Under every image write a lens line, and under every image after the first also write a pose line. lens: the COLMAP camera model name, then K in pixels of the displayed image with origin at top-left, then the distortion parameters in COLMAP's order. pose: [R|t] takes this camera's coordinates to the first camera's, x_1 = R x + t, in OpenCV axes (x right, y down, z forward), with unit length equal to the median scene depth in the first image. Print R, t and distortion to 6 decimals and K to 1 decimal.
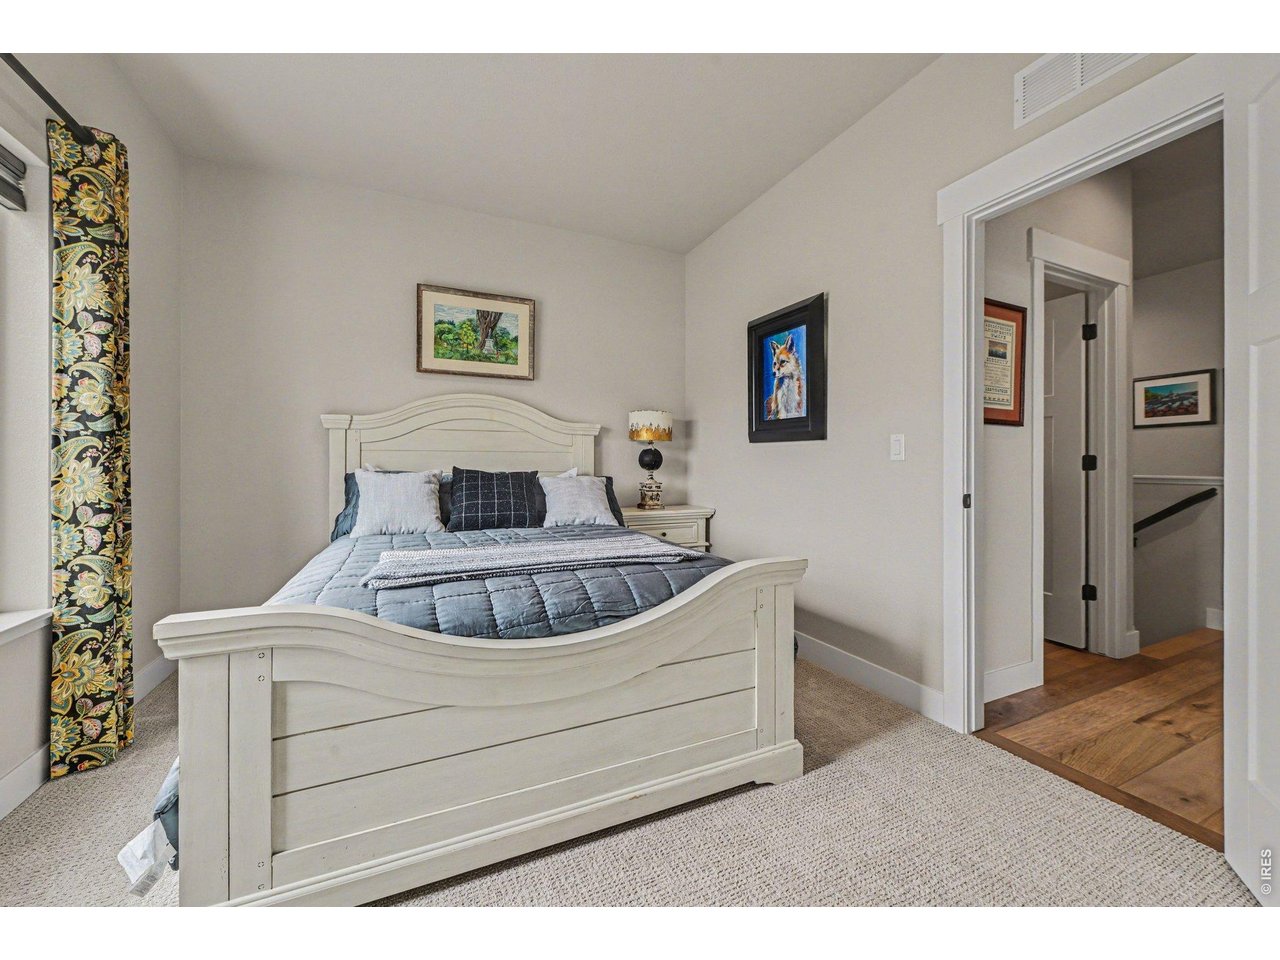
lens RADIAL K [[502.9, 0, 648.2], [0, 502.9, 475.9], [0, 0, 1]] dist [-0.001540, -0.000722]
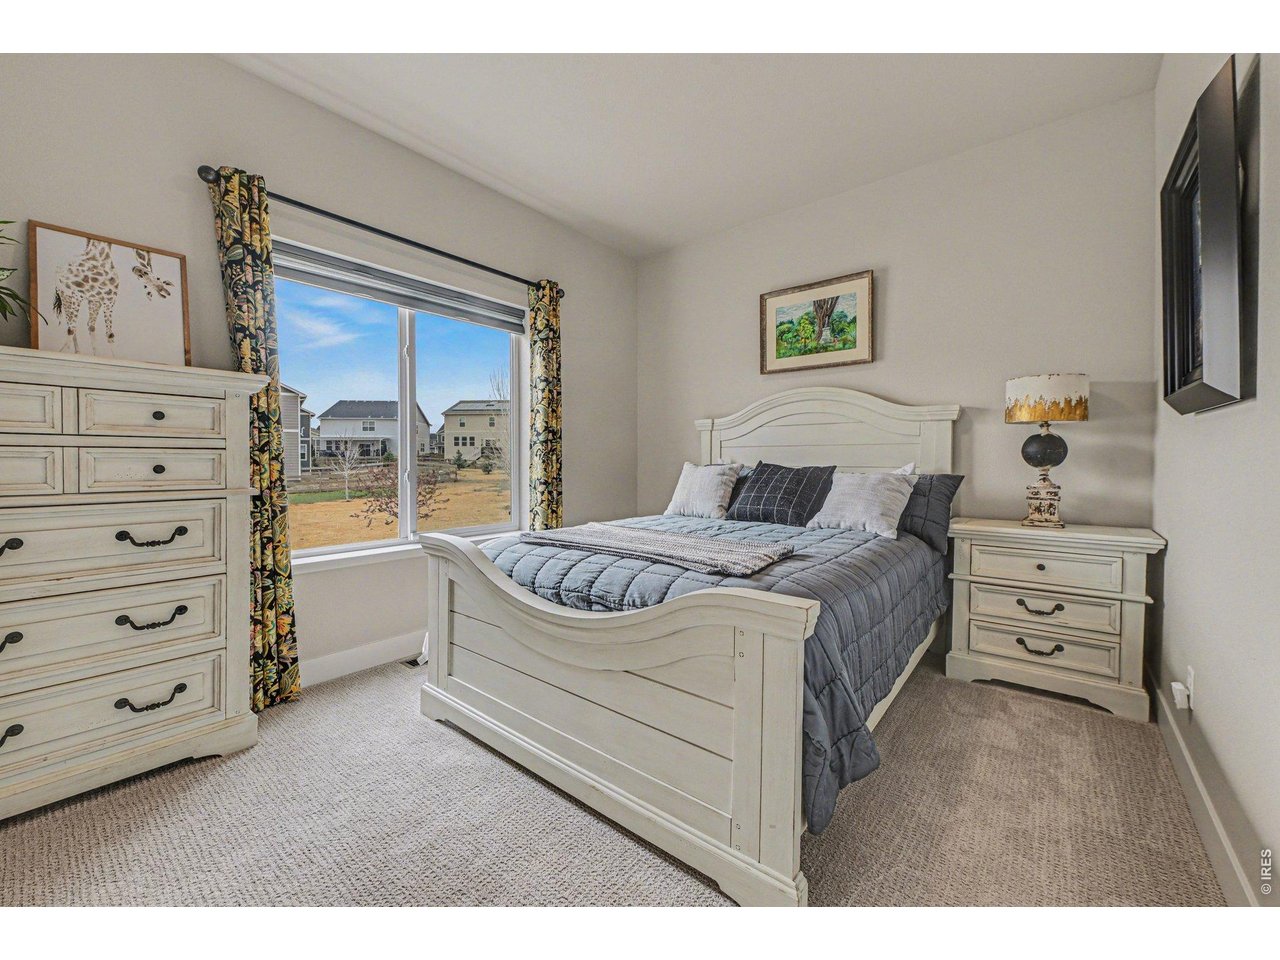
lens RADIAL K [[502.9, 0, 648.2], [0, 502.9, 475.9], [0, 0, 1]] dist [-0.001540, -0.000722]
pose [[0.433478, 0.027629, -0.900740, 0.426025], [-0.021195, 0.999566, 0.020460, -0.002526], [0.900915, 0.010222, 0.433876, 0.294686]]
